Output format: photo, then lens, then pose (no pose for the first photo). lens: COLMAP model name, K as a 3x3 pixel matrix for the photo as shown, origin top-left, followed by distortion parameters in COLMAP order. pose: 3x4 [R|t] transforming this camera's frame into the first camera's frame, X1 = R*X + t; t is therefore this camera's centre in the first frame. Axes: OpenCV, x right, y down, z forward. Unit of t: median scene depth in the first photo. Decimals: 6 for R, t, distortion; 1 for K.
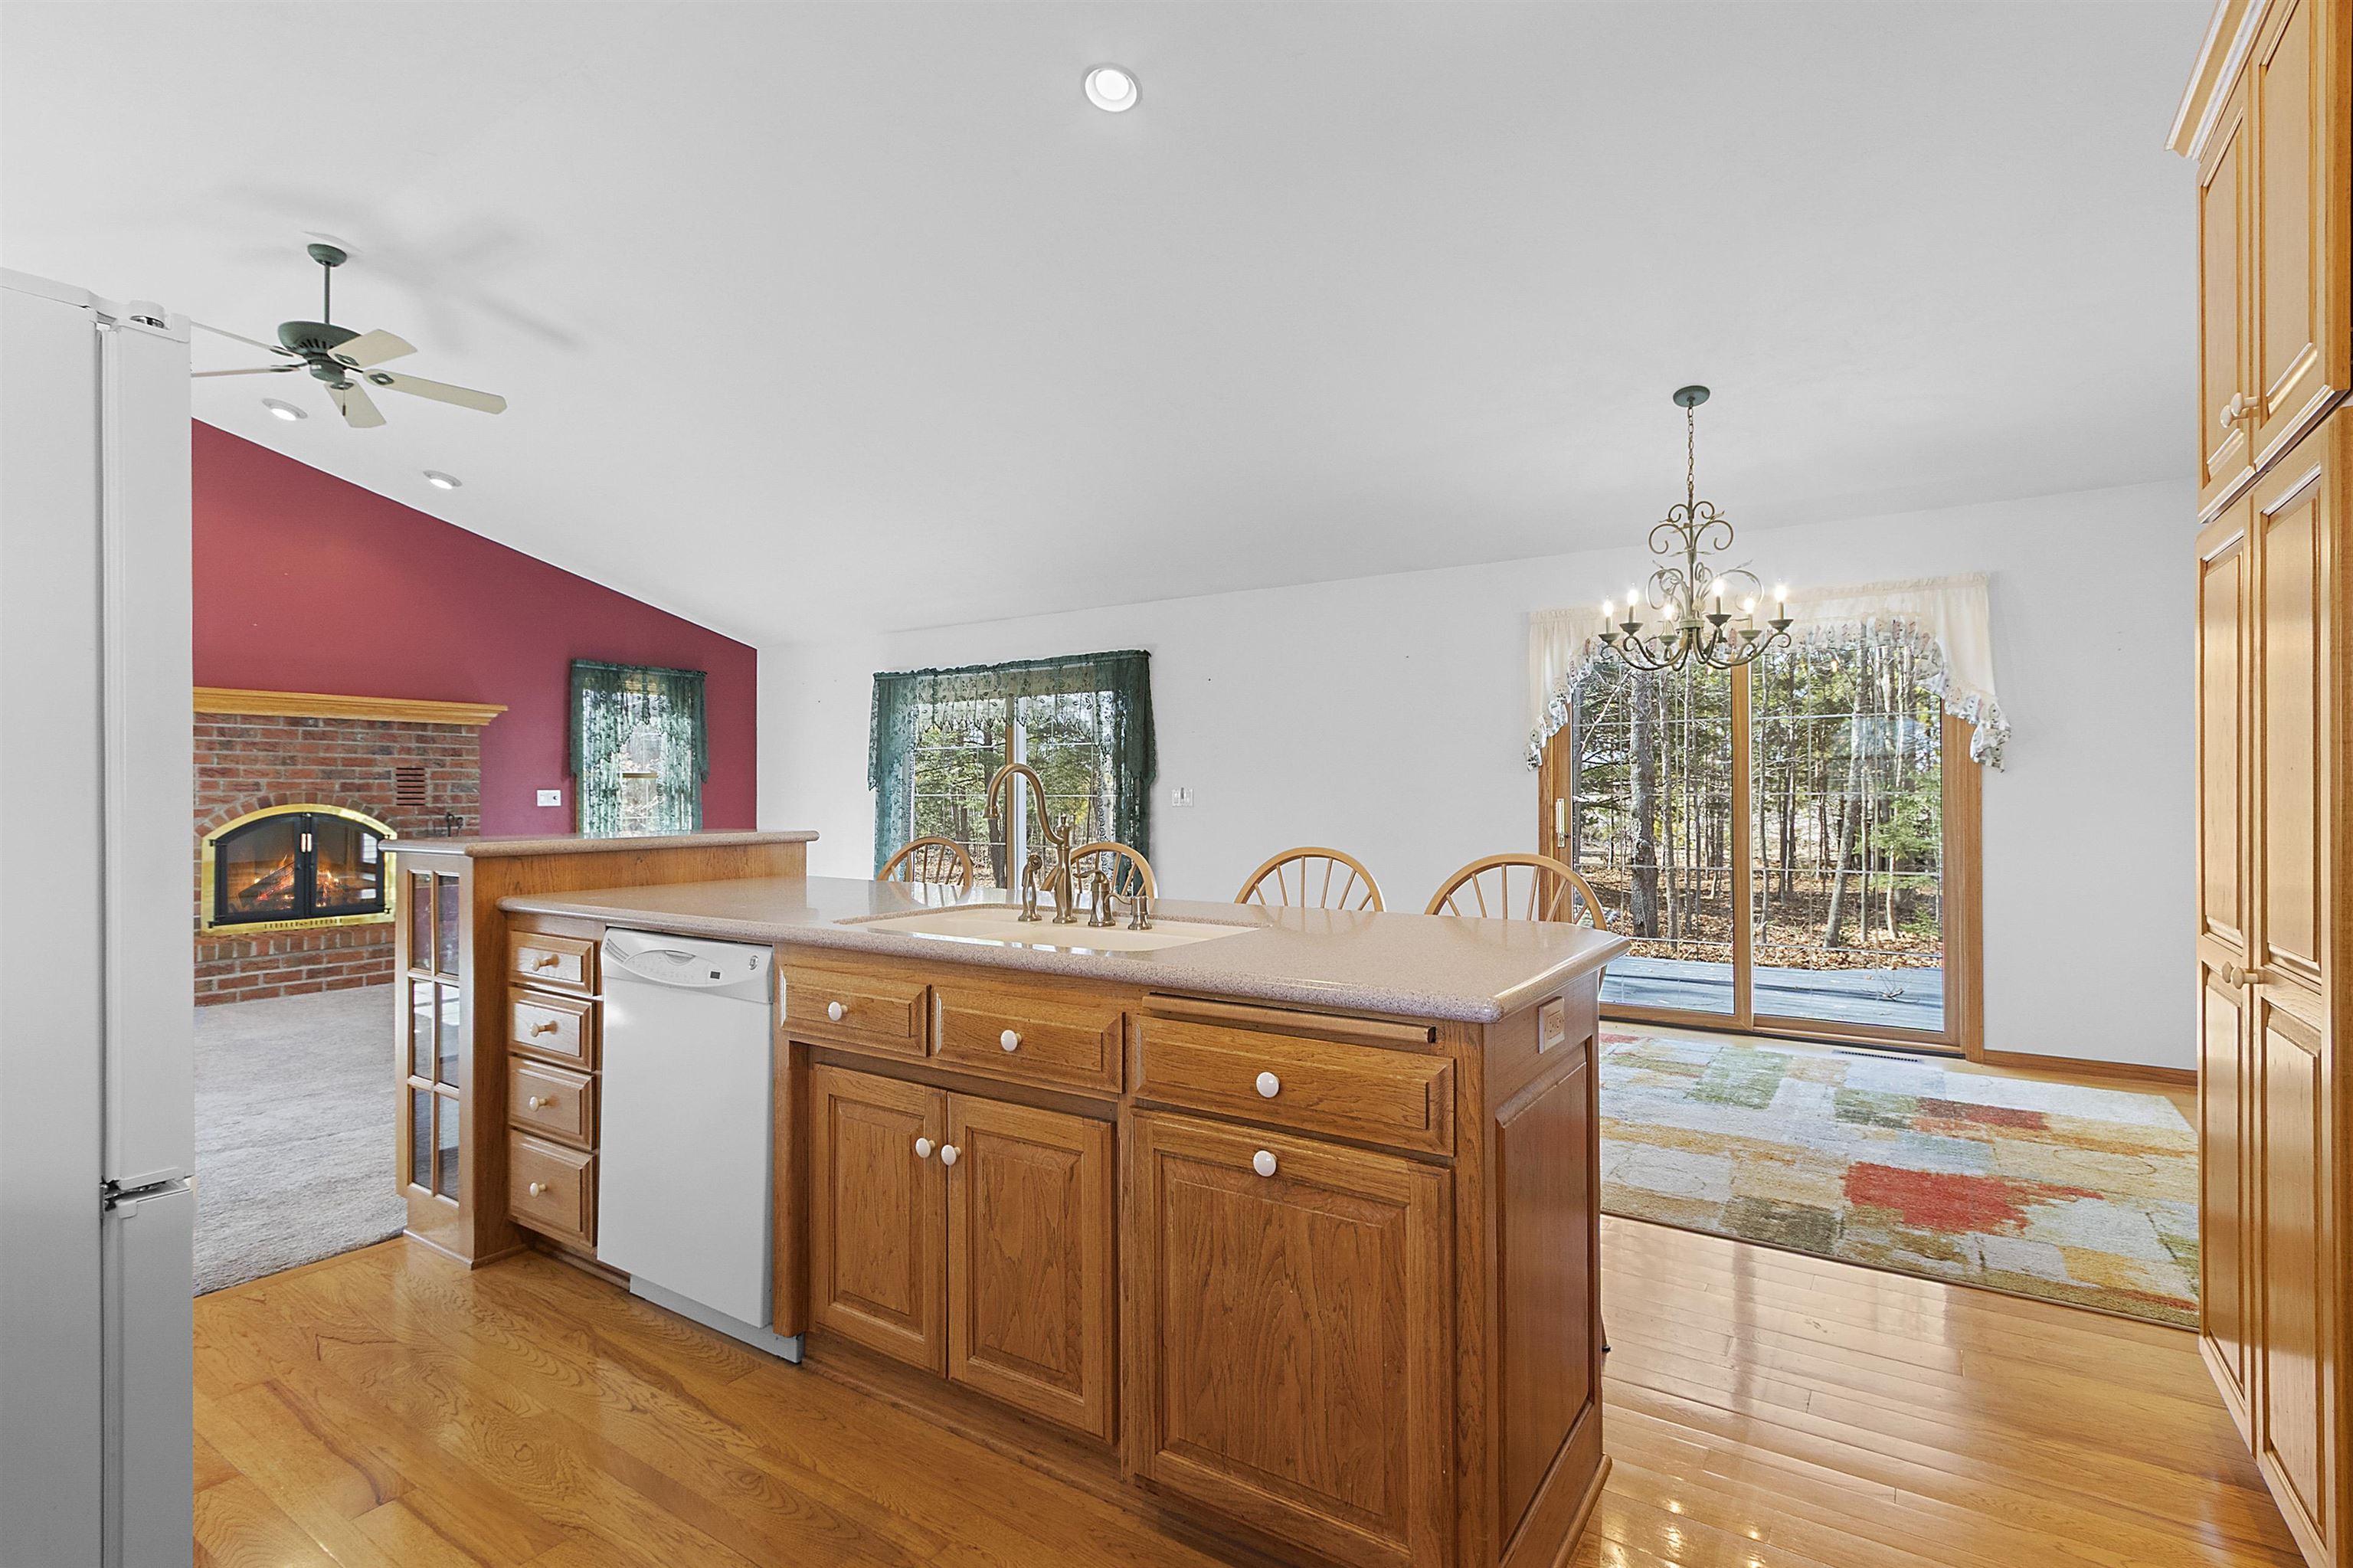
lens RADIAL K [[1096.3, 0, 1166.6], [0, 1096.3, 791.0], [0, 0, 1]] dist [0.003784, -0.002724]
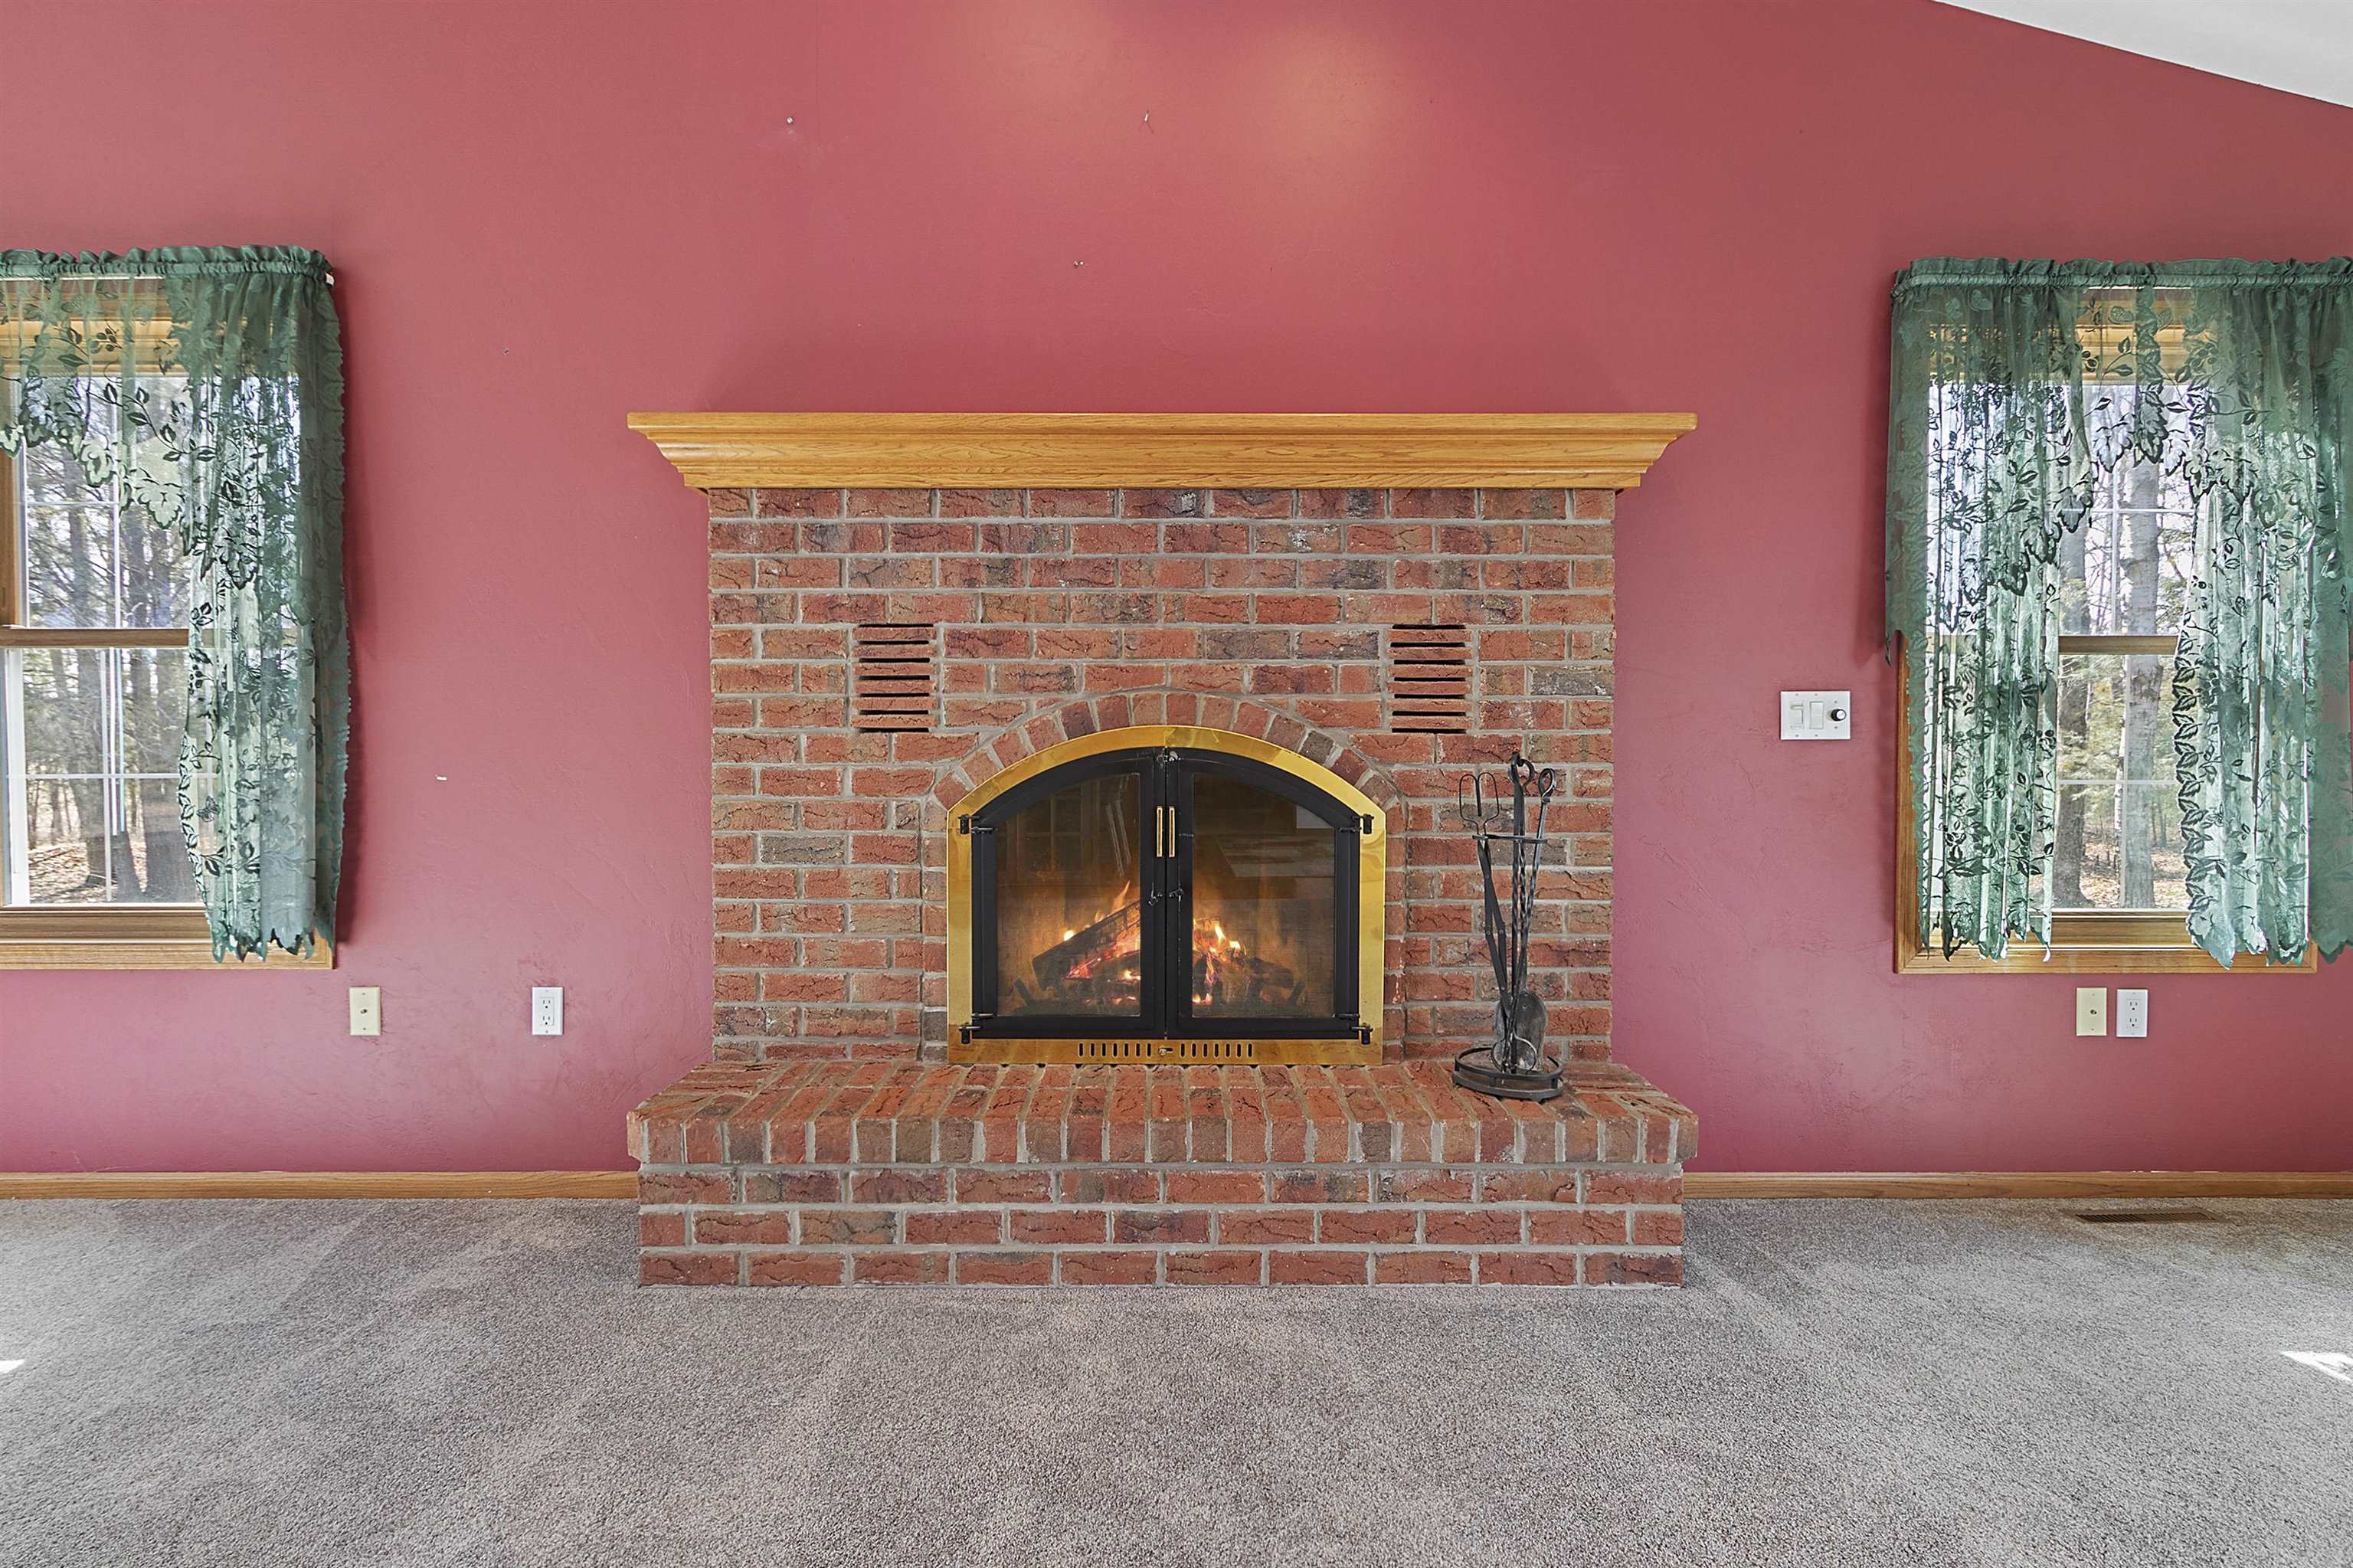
lens RADIAL K [[1165.2, 0, 1169.1], [0, 1165.2, 784.2], [0, 0, 1]] dist [0.004194, -0.004322]
pose [[0.557213, 0.020512, -0.830116, -0.474462], [-0.001150, 0.999713, 0.023931, 0.022674], [0.830369, -0.012380, 0.557076, 0.804646]]
